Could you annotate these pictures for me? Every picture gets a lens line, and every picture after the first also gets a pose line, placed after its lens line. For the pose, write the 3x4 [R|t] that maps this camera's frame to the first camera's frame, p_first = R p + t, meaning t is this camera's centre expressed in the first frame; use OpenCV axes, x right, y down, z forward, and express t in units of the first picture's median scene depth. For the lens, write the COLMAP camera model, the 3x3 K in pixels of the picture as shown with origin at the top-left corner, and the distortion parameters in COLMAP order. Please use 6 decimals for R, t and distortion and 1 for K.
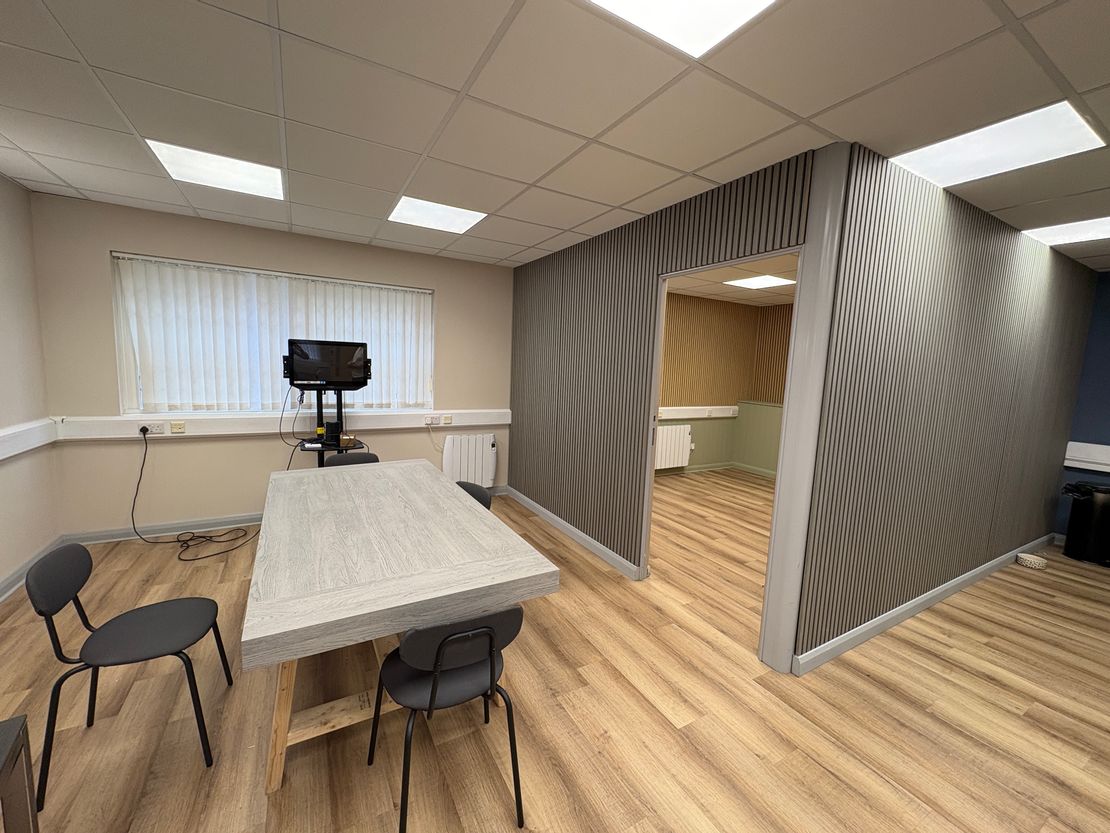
lens RADIAL K [[442.3, 0, 546.8], [0, 442.3, 419.0], [0, 0, 1]] dist [0.001028, 0.000080]
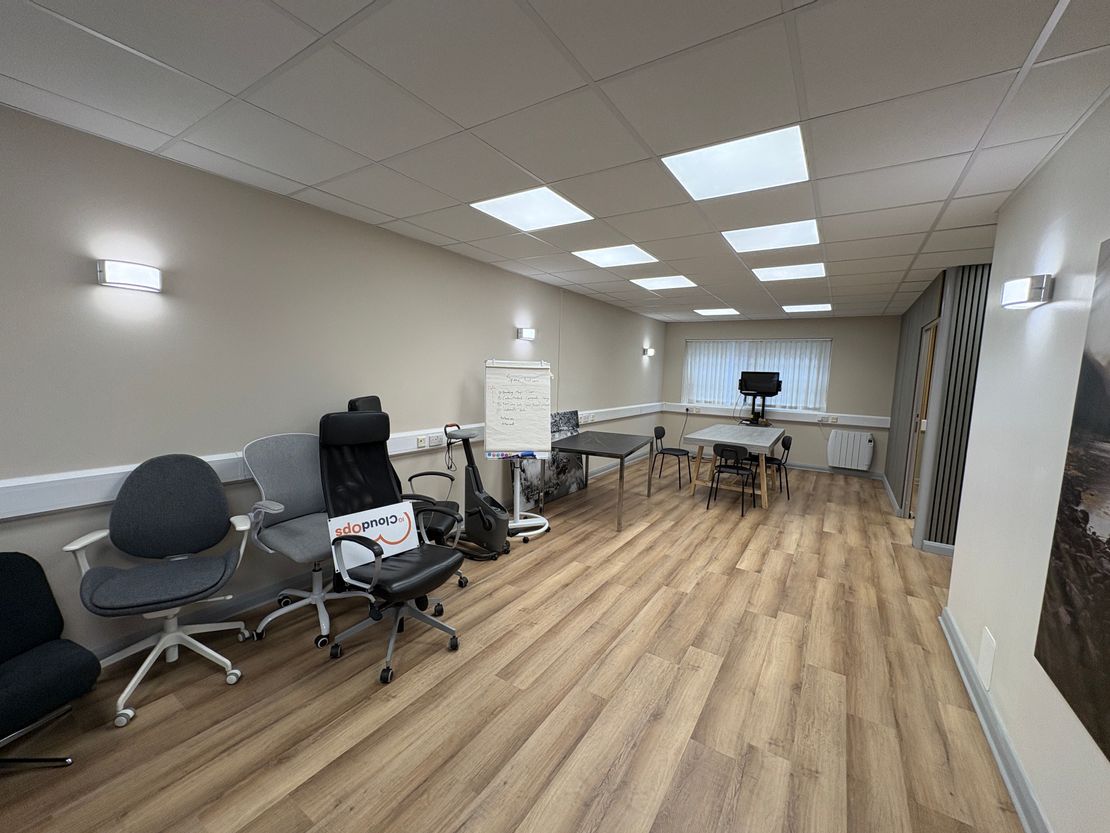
lens RADIAL K [[442.3, 0, 566.2], [0, 442.3, 418.5], [0, 0, 1]] dist [0.001028, 0.000080]
pose [[0.488513, 0.068368, -0.869874, 0.829014], [-0.119699, 0.992751, 0.010804, 0.116478], [0.864308, 0.098845, 0.493155, -0.725020]]
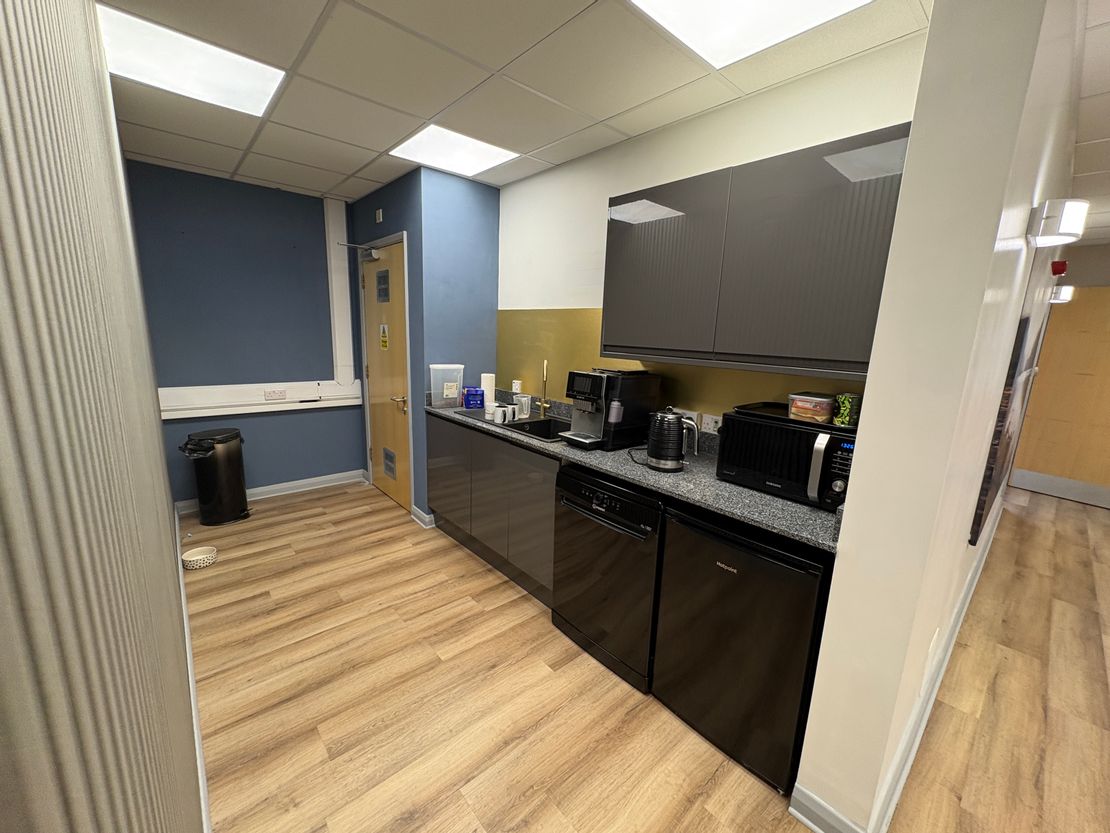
lens RADIAL K [[442.3, 0, 563.2], [0, 442.3, 411.0], [0, 0, 1]] dist [0.001028, 0.000080]
pose [[-0.221314, -0.243478, 0.944319, 0.309807], [0.076060, 0.961072, 0.265623, -0.069679], [-0.972232, 0.130611, -0.194180, 0.512683]]
